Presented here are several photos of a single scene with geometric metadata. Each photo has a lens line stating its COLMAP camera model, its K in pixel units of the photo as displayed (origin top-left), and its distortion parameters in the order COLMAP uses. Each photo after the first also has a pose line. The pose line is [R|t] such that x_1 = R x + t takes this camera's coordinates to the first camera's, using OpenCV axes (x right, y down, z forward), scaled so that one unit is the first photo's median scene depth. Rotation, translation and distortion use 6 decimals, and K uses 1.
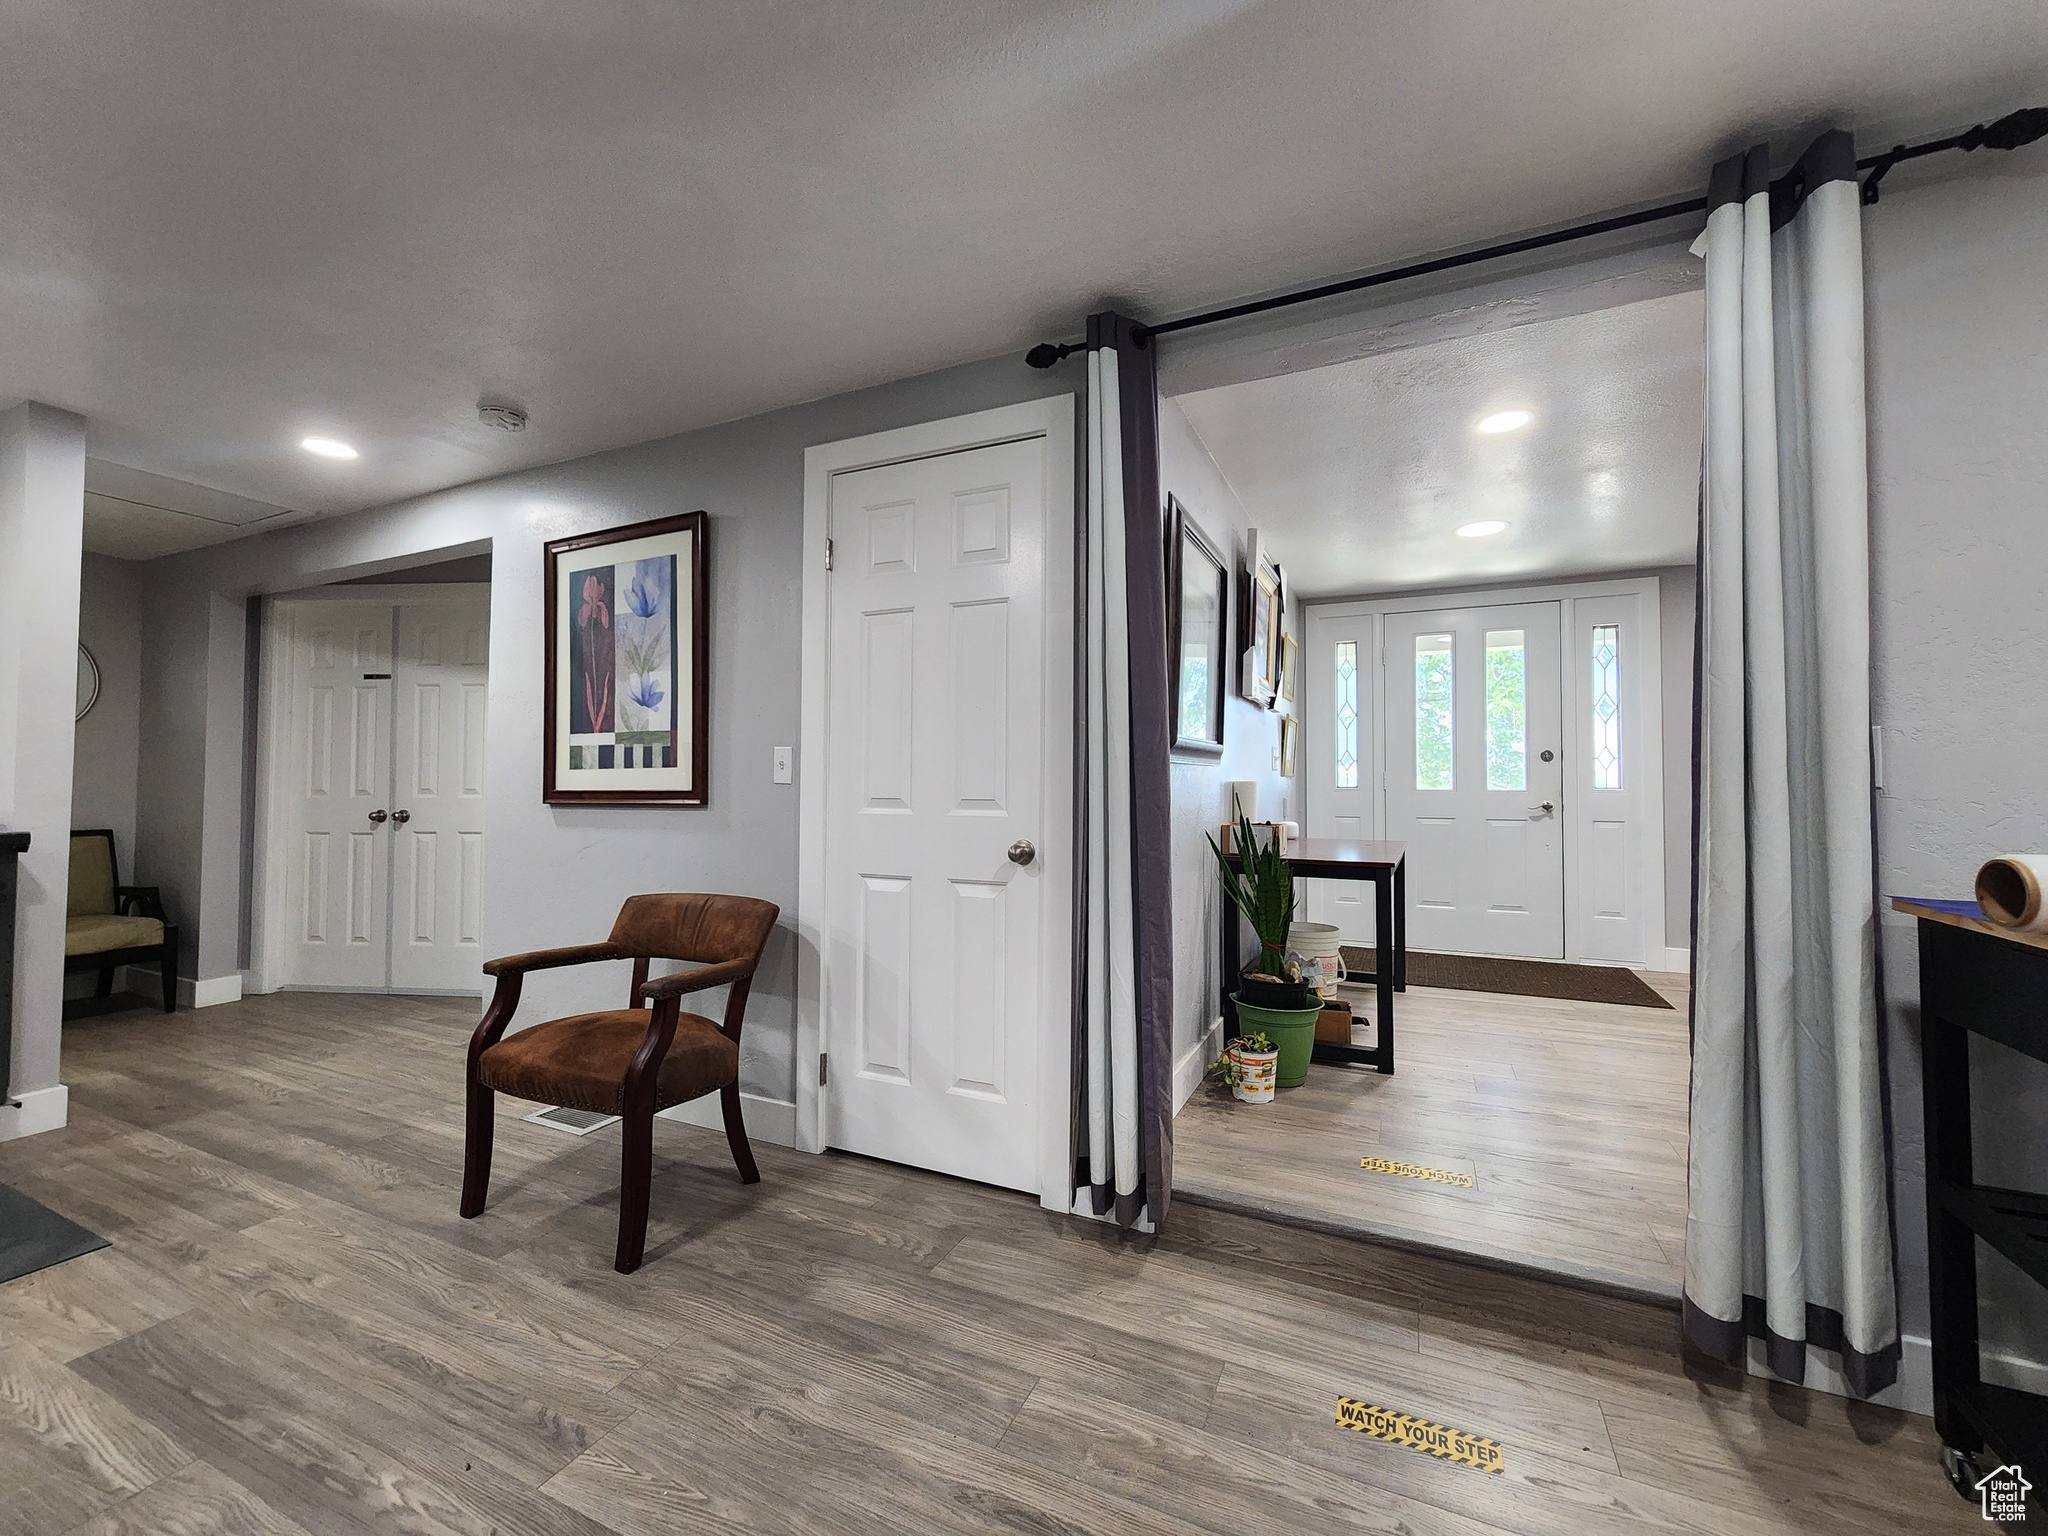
lens RADIAL K [[848.4, 0, 1018.9], [0, 848.4, 763.9], [0, 0, 1]] dist [0.000992, 0.000006]
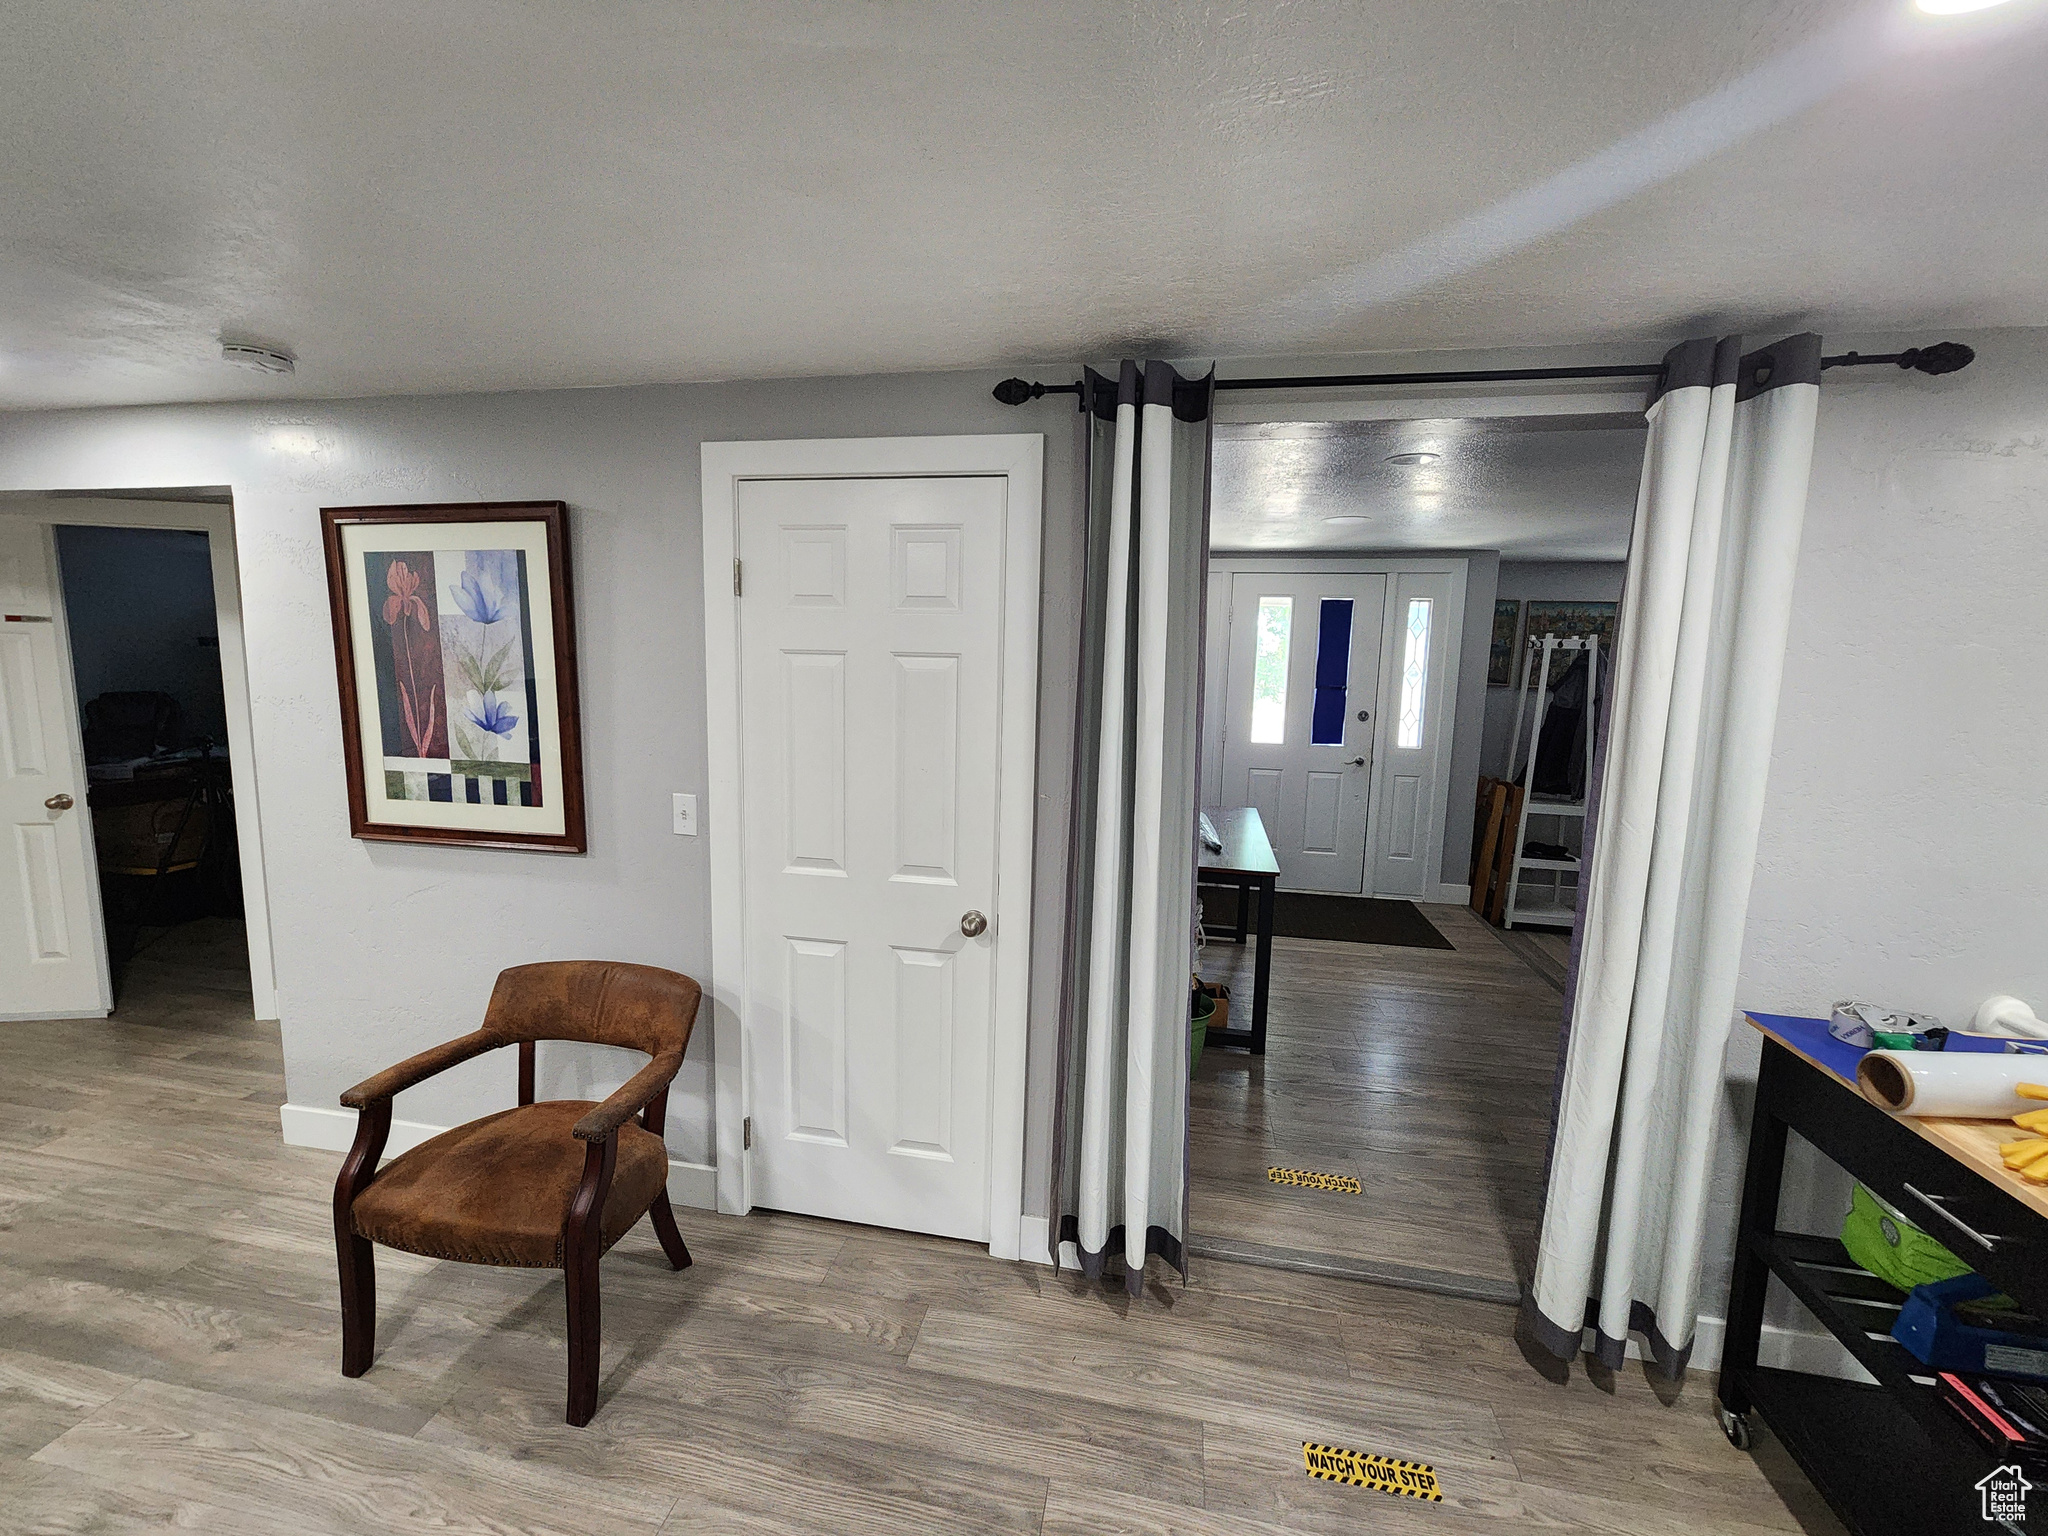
lens RADIAL K [[848.2, 0, 1019.0], [0, 848.2, 763.8], [0, 0, 1]] dist [-0.002223, 0.002474]
pose [[0.969045, -0.012272, 0.246580, -0.180398], [-0.027010, 0.987499, 0.155293, -0.224706], [-0.245403, -0.157146, 0.956599, 0.089184]]
